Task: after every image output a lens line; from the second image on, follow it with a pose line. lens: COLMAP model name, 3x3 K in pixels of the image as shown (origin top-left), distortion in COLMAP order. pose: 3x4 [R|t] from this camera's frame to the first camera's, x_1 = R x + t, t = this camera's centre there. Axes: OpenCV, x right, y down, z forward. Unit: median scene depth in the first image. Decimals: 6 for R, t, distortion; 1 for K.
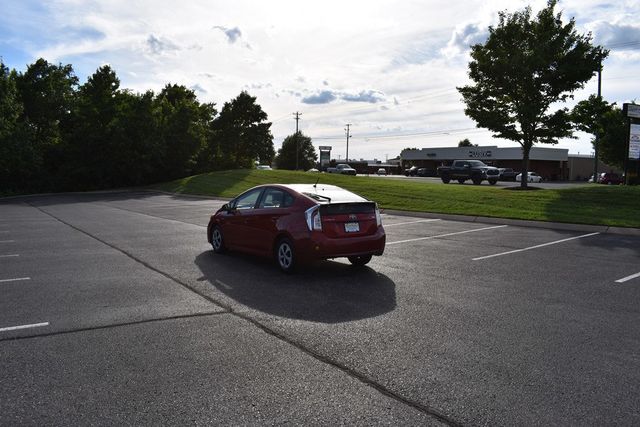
lens RADIAL K [[491.3, 0, 319.1], [0, 491.3, 221.1], [0, 0, 1]] dist [-0.095011, 0.001800]
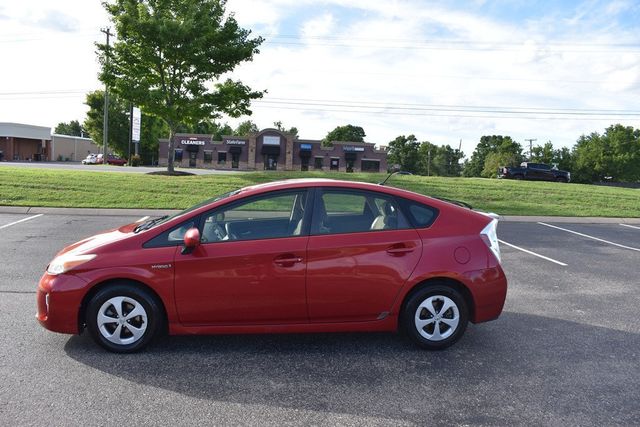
lens RADIAL K [[499.4, 0, 320.0], [0, 499.4, 213.5], [0, 0, 1]] dist [-0.092077, 0.007158]
pose [[0.486777, -0.074896, 0.870309, -0.601472], [0.053508, 0.997003, 0.055871, -0.081948], [-0.871886, 0.019372, 0.489326, 0.850230]]
